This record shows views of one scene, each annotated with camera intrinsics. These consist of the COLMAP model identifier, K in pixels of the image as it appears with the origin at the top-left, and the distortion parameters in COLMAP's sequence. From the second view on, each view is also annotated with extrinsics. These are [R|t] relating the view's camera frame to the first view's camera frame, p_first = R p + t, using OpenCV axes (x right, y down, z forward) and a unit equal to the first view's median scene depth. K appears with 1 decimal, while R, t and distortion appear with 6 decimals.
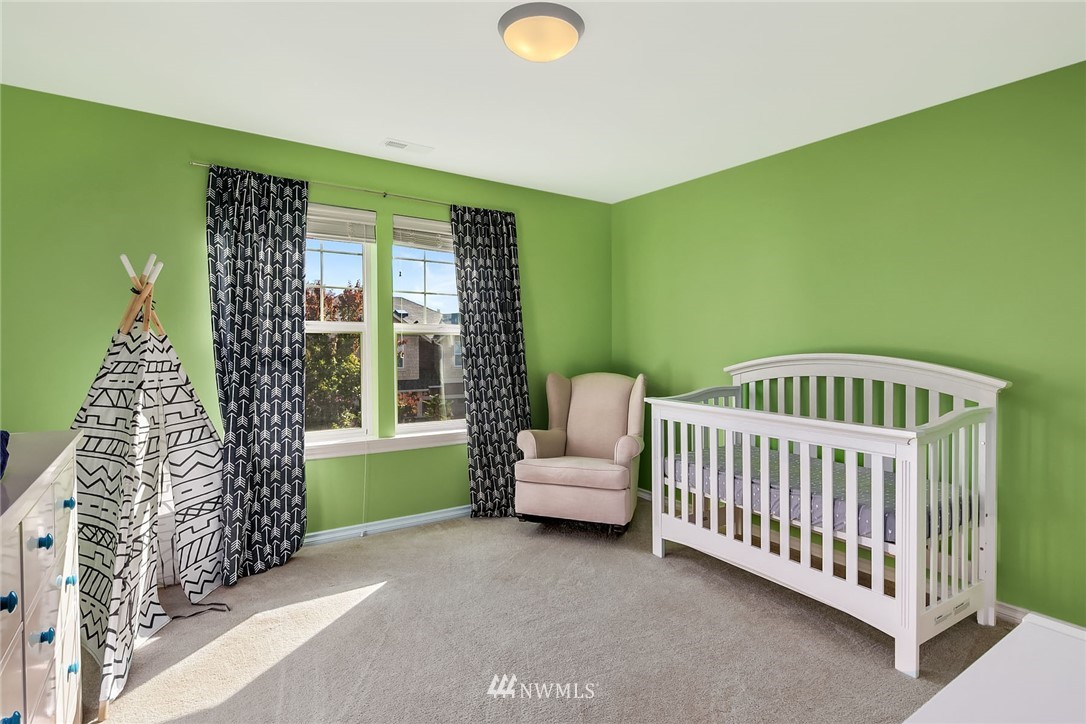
lens RADIAL K [[527.4, 0, 541.7], [0, 527.4, 357.9], [0, 0, 1]] dist [-0.017515, -0.000606]
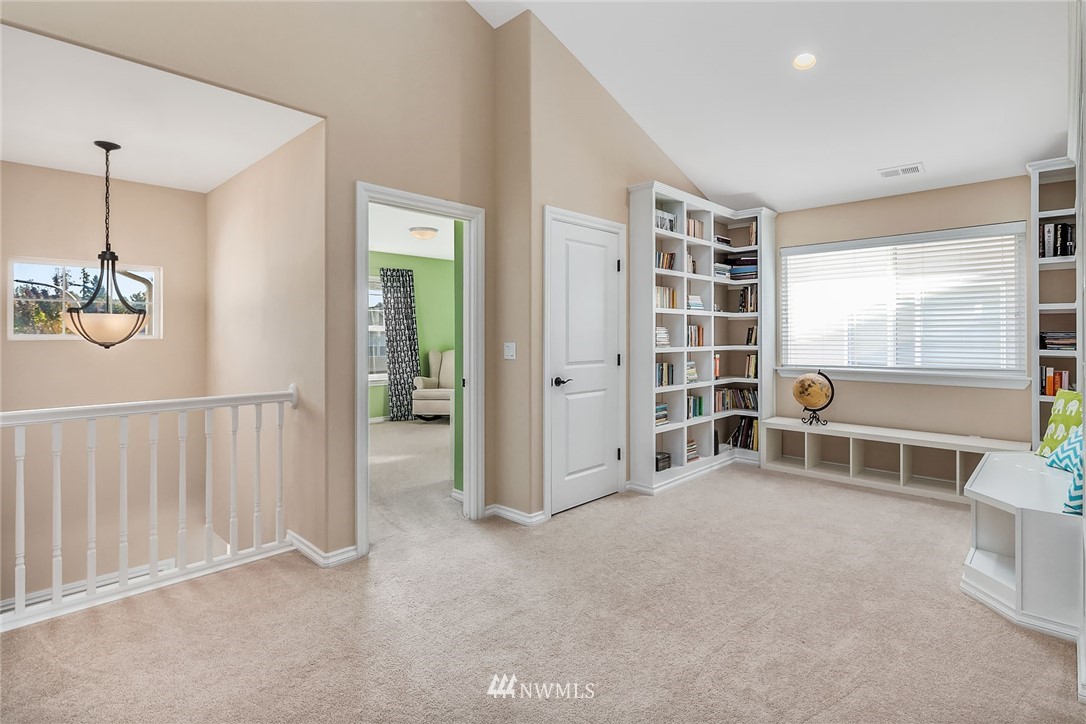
lens RADIAL K [[527.4, 0, 572.7], [0, 527.4, 331.5], [0, 0, 1]] dist [-0.017515, -0.000606]
pose [[0.968018, 0.004699, 0.250835, 0.037409], [0.001268, 0.999720, -0.023621, 0.006794], [-0.250876, 0.023184, 0.967742, -1.130197]]
